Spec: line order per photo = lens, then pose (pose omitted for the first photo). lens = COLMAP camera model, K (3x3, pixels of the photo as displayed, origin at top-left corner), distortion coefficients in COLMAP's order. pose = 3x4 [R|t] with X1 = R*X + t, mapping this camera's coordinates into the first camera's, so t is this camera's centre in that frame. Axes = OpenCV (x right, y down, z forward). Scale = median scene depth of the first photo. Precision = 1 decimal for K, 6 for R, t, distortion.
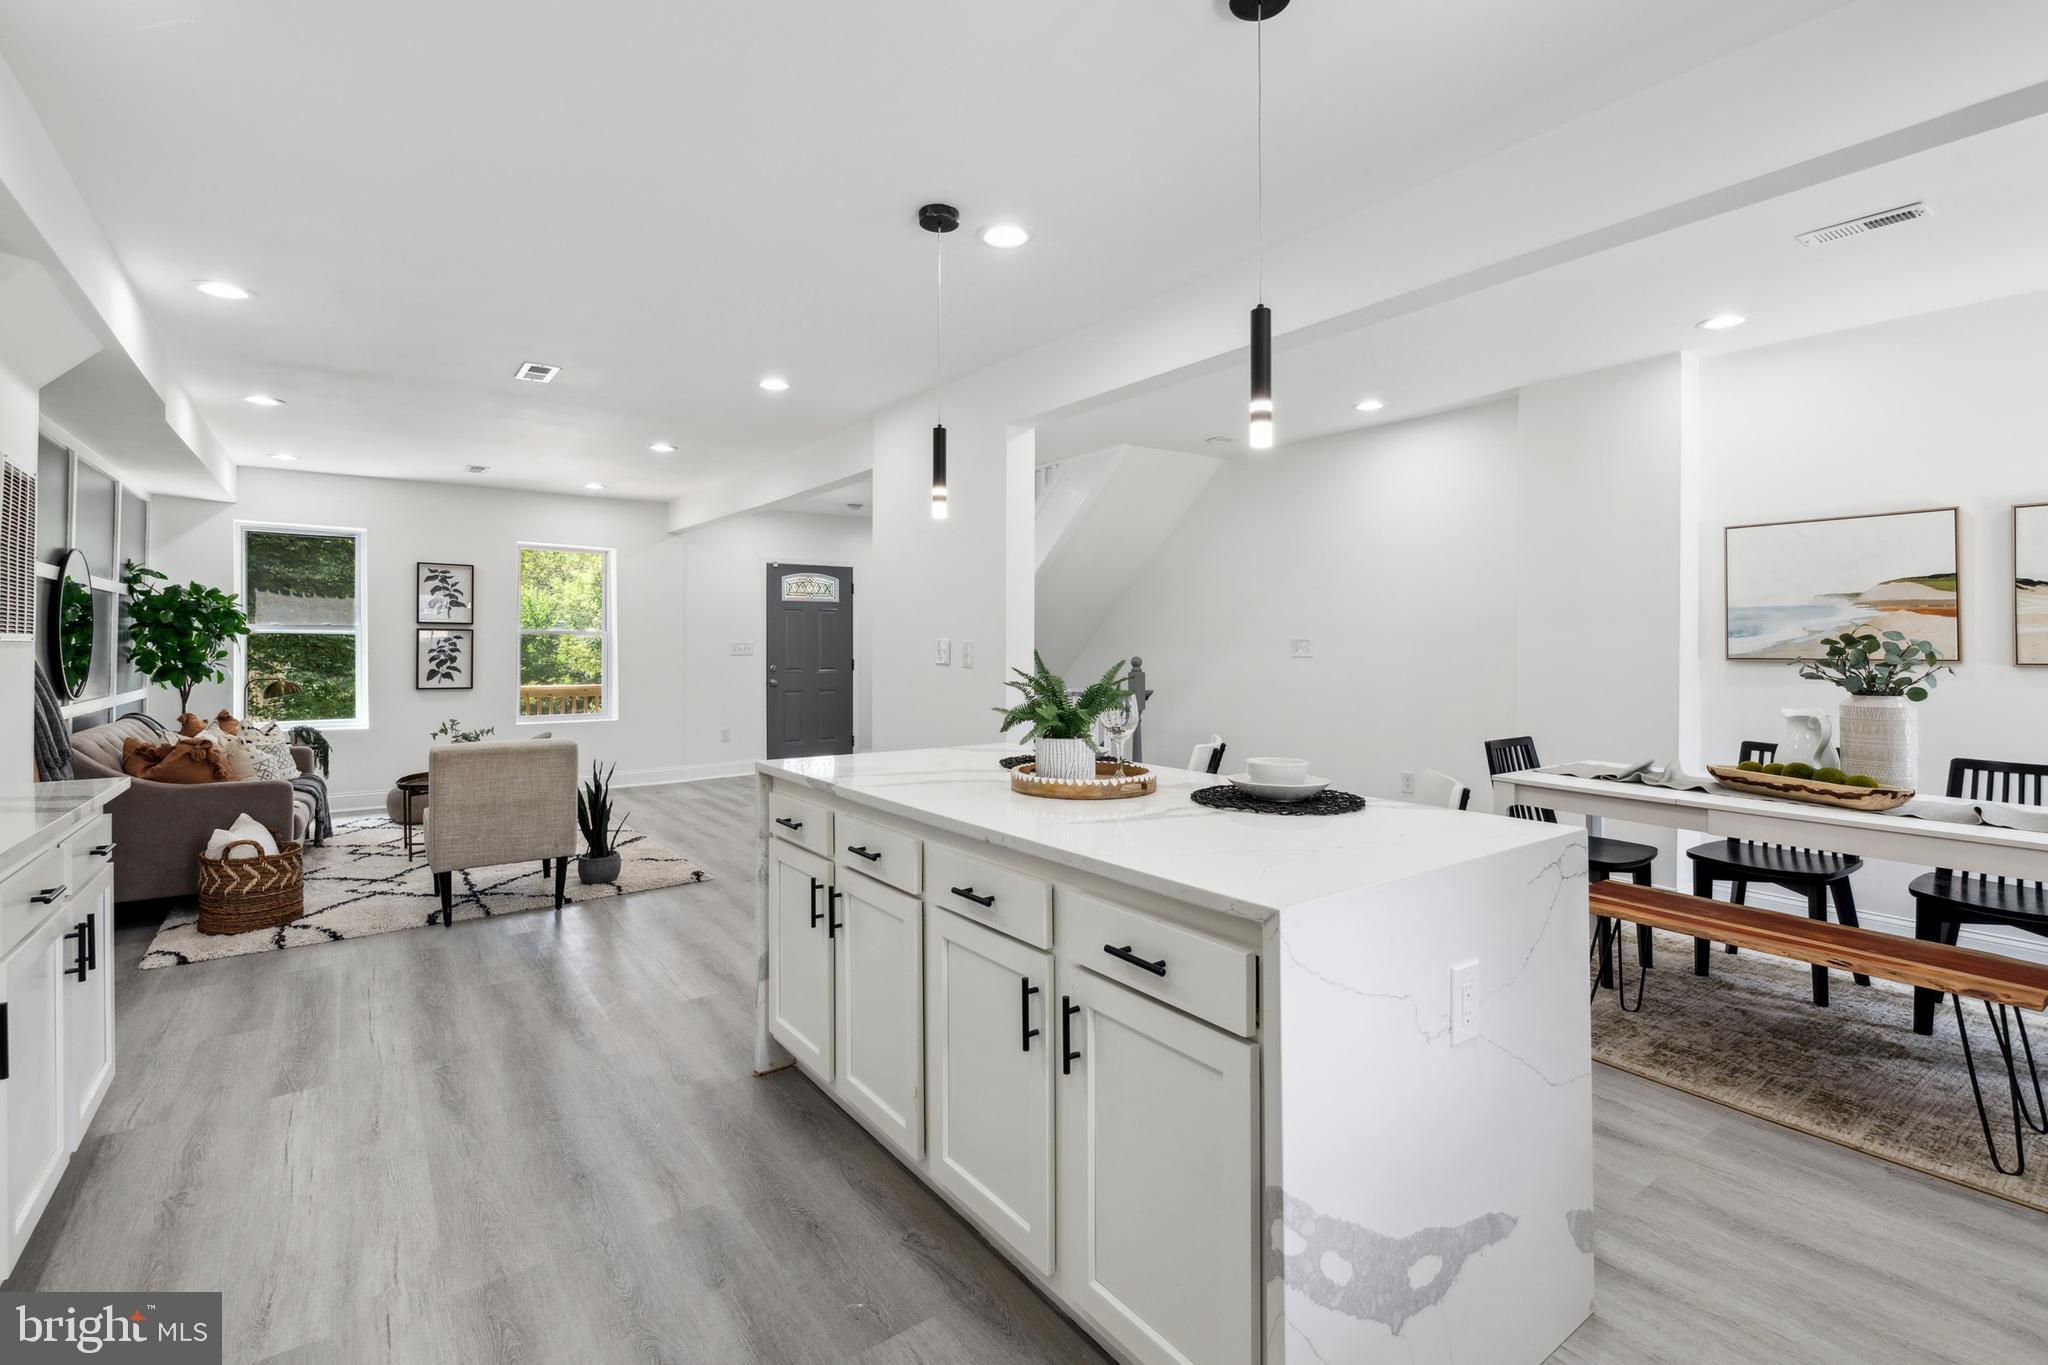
lens RADIAL K [[909.6, 0, 1028.6], [0, 909.6, 665.2], [0, 0, 1]] dist [0.001354, -0.000296]
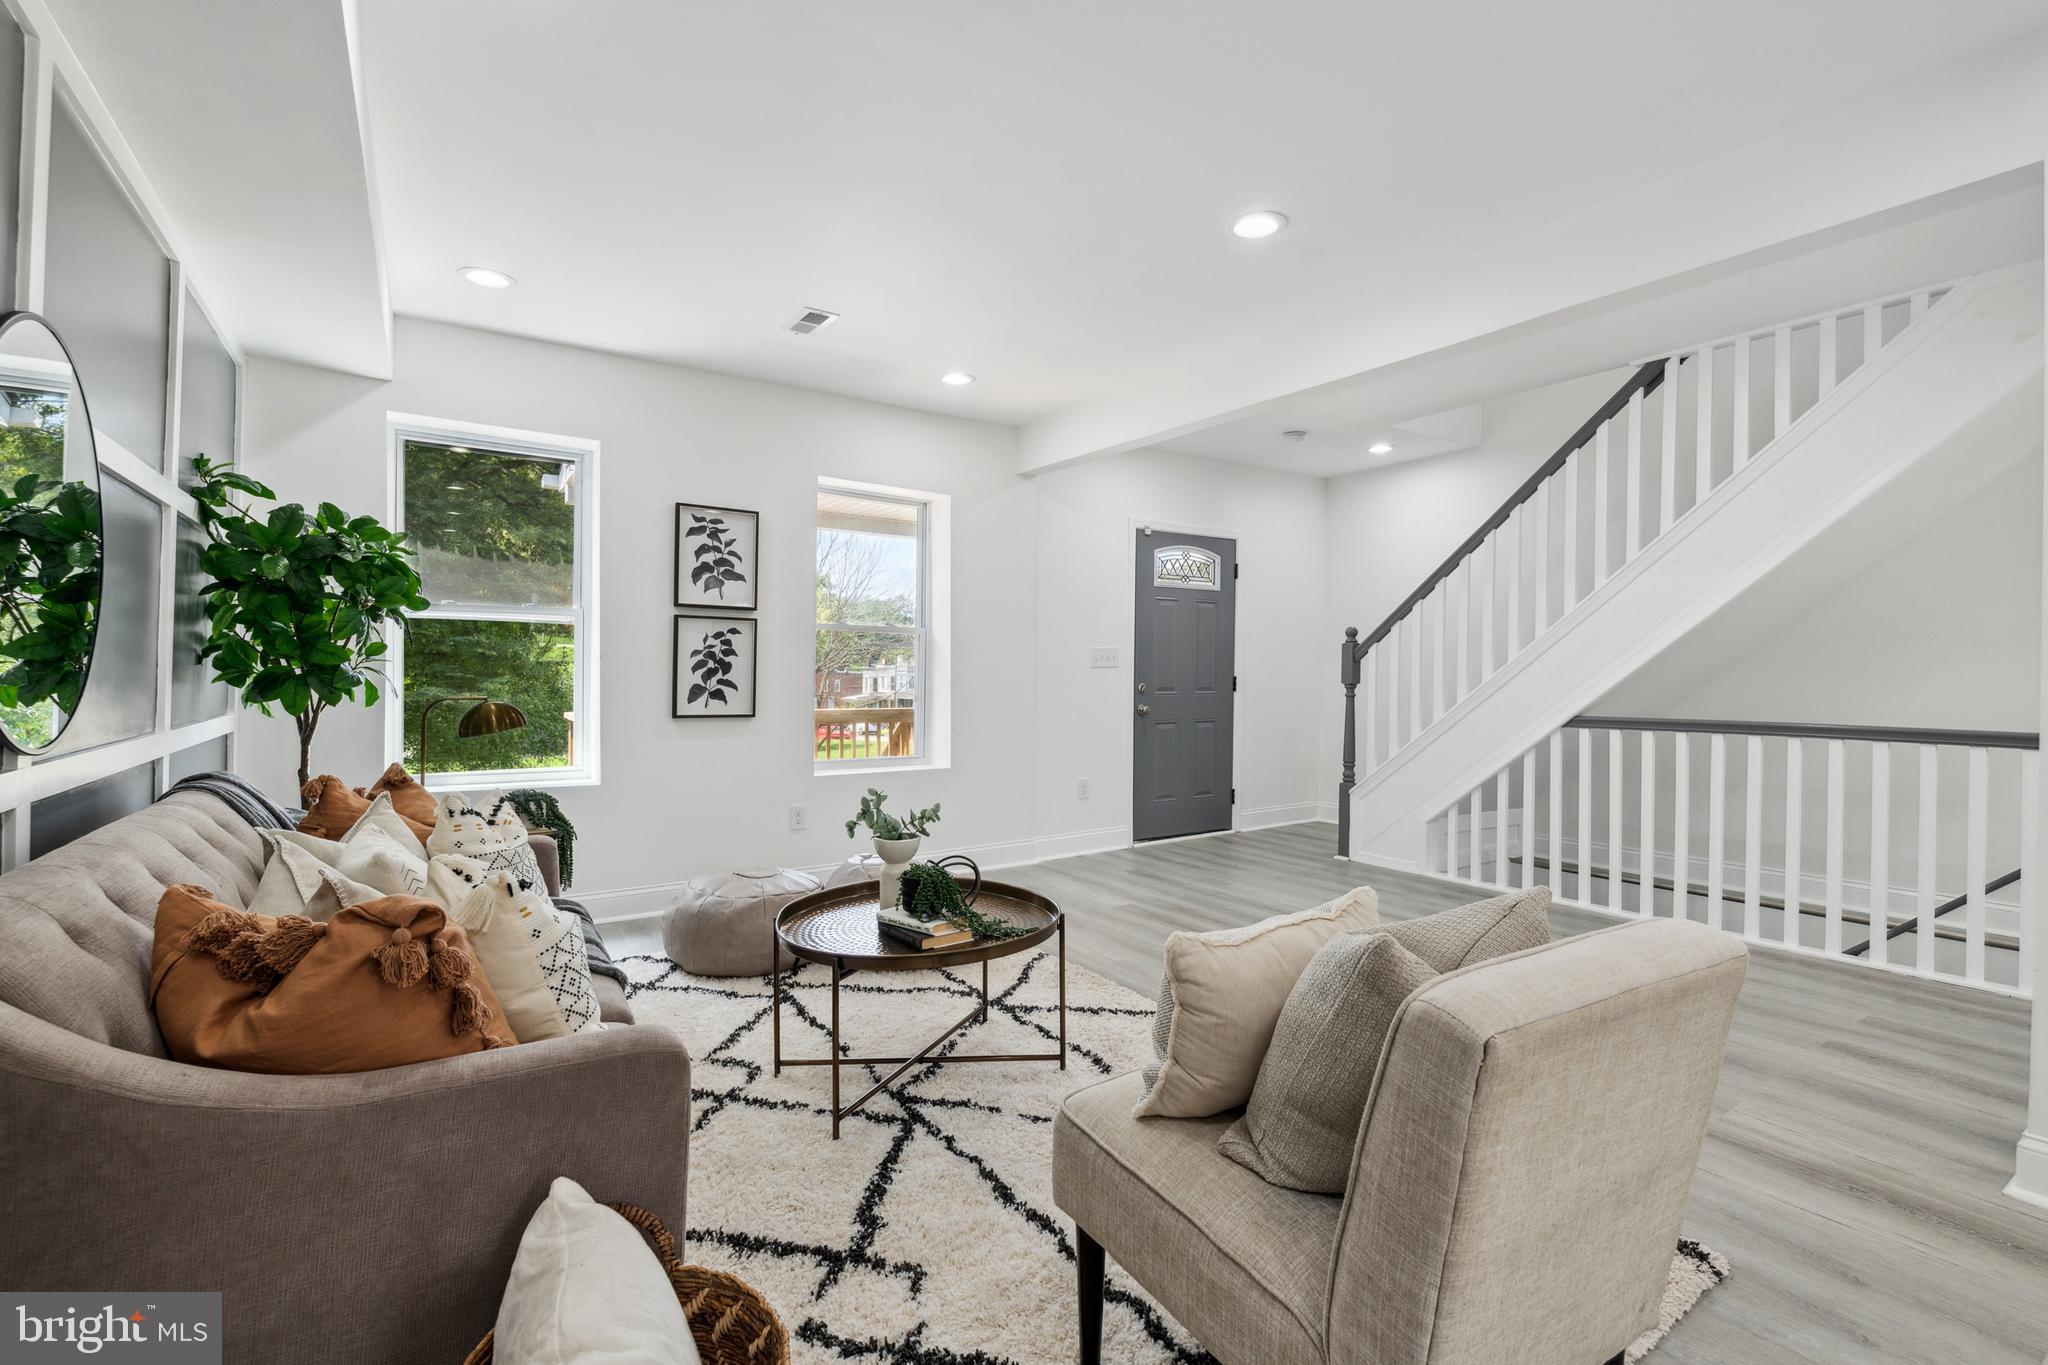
lens RADIAL K [[906.9, 0, 1027.1], [0, 906.9, 689.1], [0, 0, 1]] dist [0.014147, -0.000629]
pose [[0.998403, 0.007362, -0.056011, -0.424738], [-0.007408, 0.999972, -0.000620, 0.006899], [0.056004, 0.001034, 0.998430, 0.438415]]
